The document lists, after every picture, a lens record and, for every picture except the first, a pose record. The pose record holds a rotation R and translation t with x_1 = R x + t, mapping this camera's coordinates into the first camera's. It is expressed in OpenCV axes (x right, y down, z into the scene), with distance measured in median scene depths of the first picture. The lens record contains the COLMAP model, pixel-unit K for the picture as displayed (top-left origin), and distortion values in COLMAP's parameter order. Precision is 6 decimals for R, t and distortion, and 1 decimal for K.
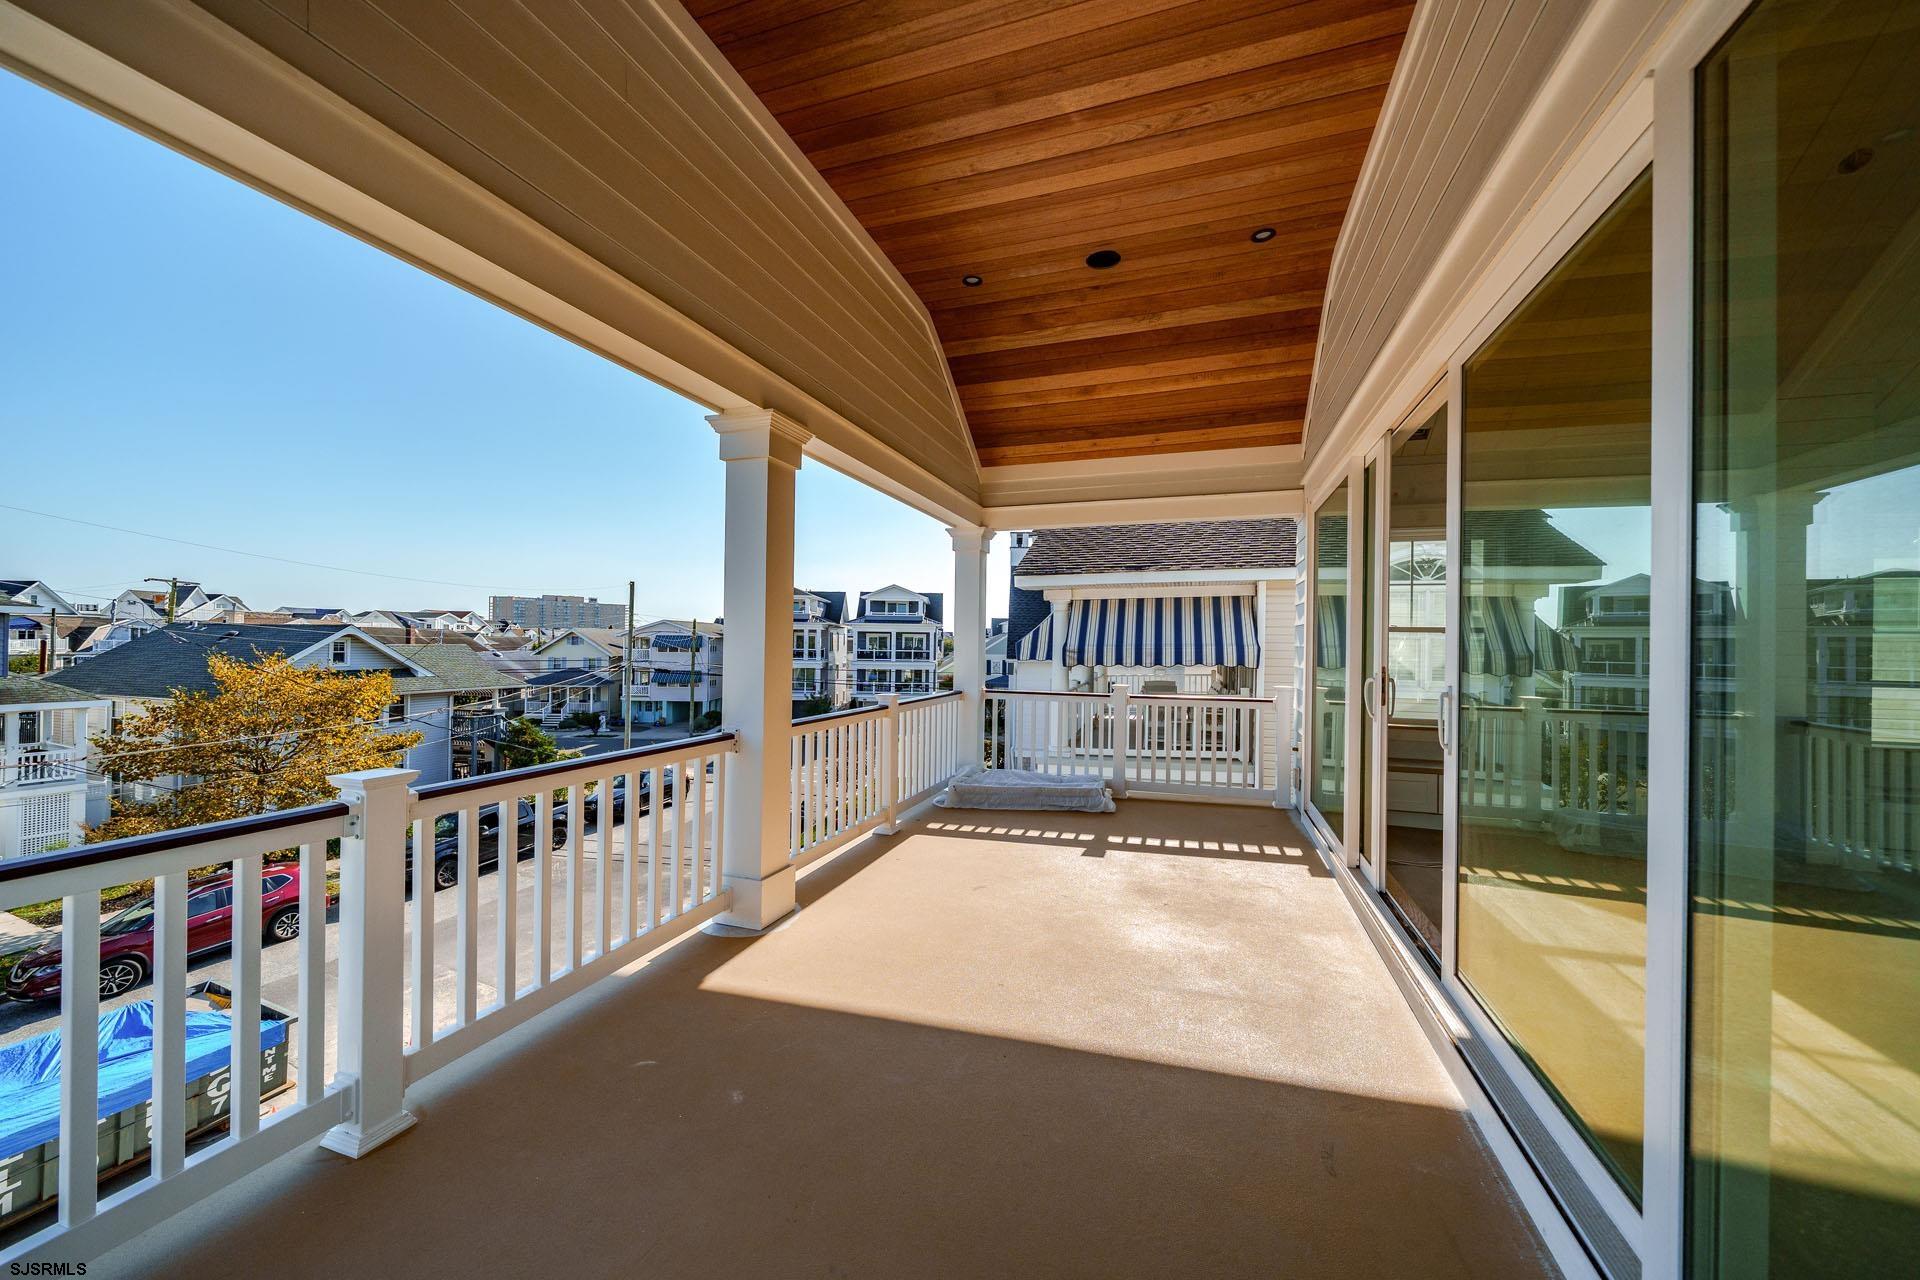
lens RADIAL K [[675.1, 0, 960.0], [0, 675.1, 640.0], [0, 0, 1]] dist [-0.001701, -0.000254]
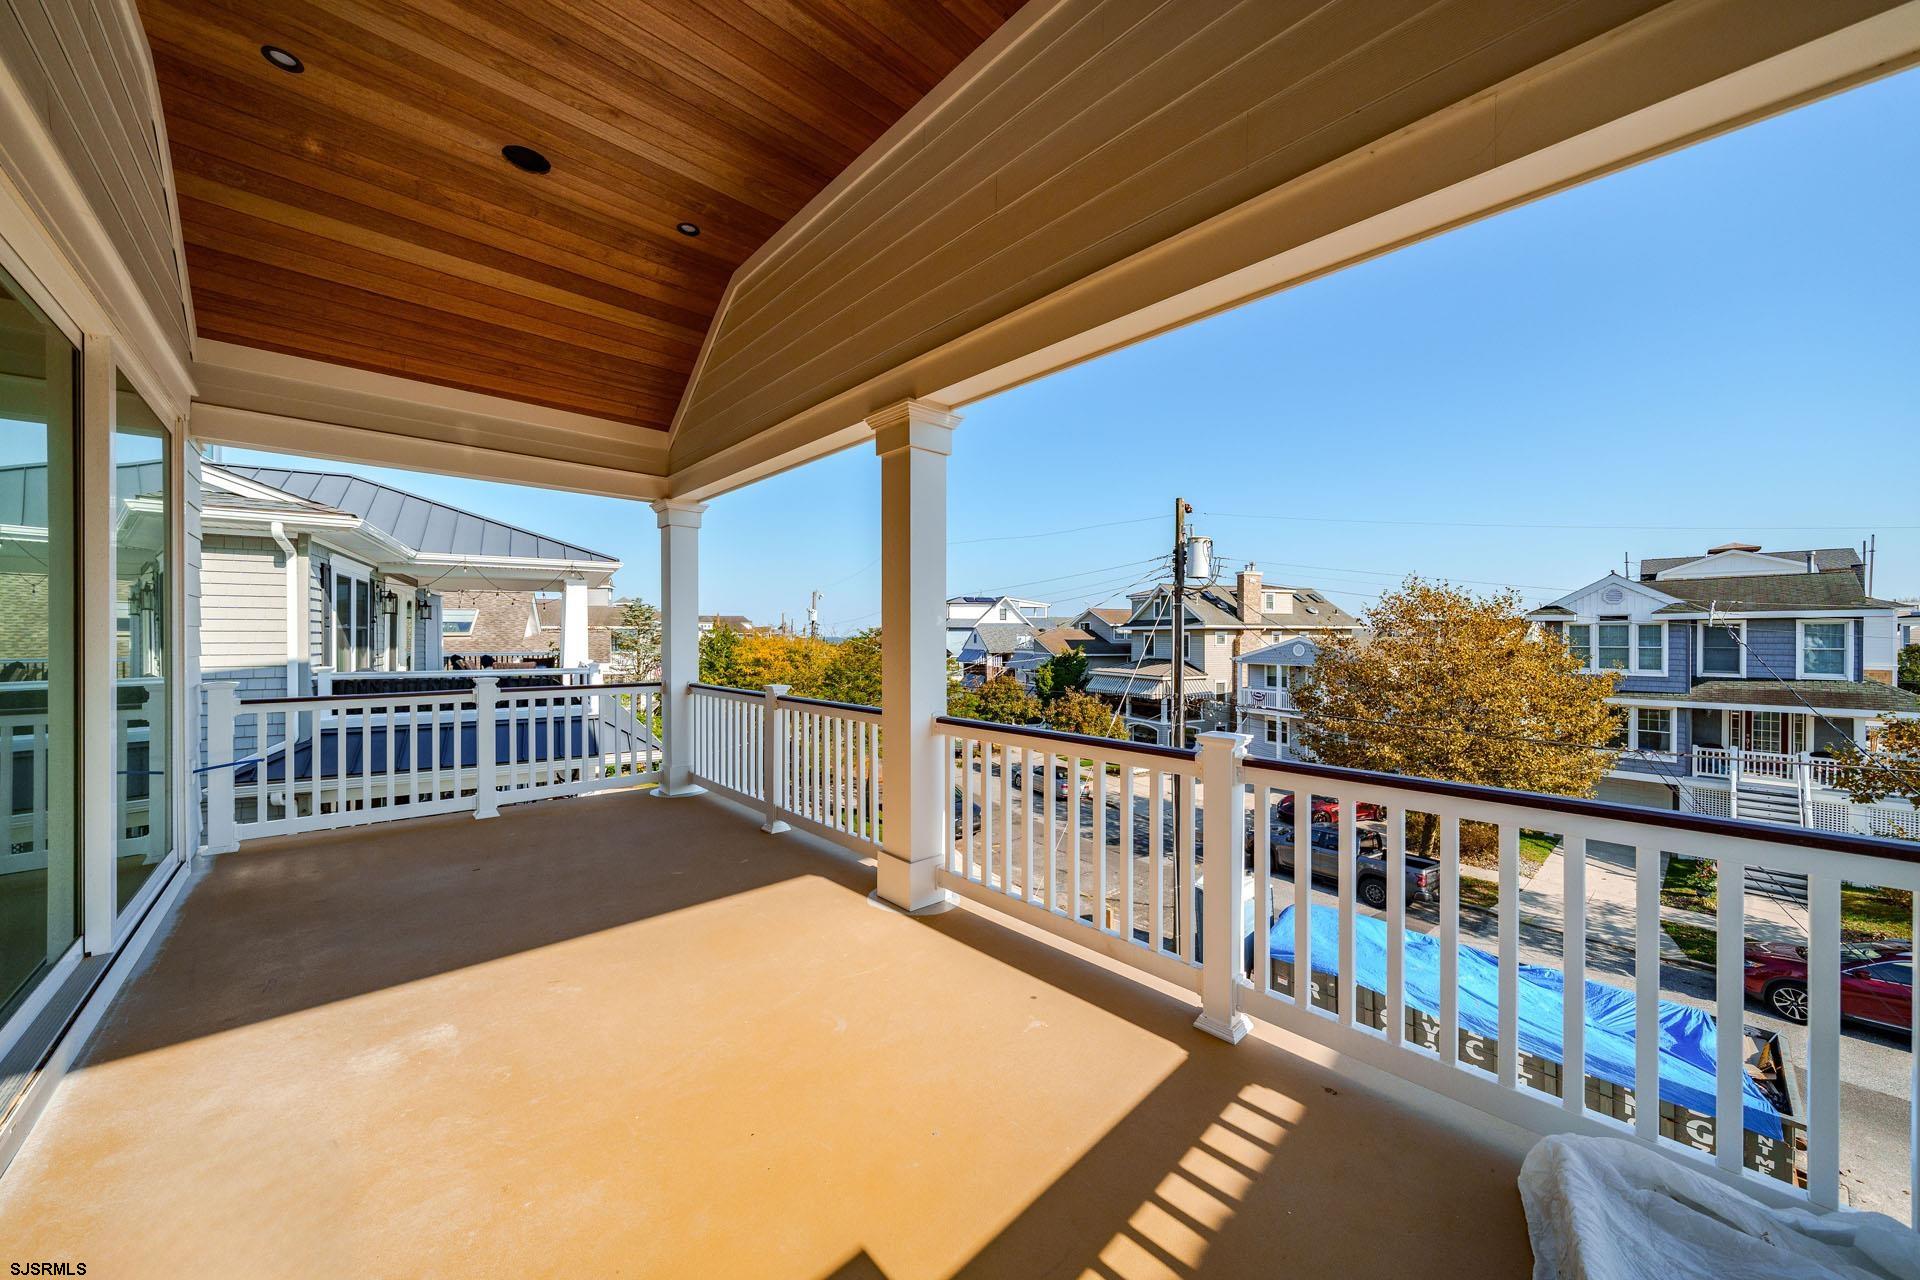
lens RADIAL K [[675.1, 0, 960.0], [0, 675.1, 640.0], [0, 0, 1]] dist [-0.001701, -0.000254]
pose [[-0.458755, -0.015952, -0.888420, 0.419750], [-0.007144, 0.999873, -0.014264, 0.023909], [0.888534, -0.000197, -0.458810, 1.111560]]
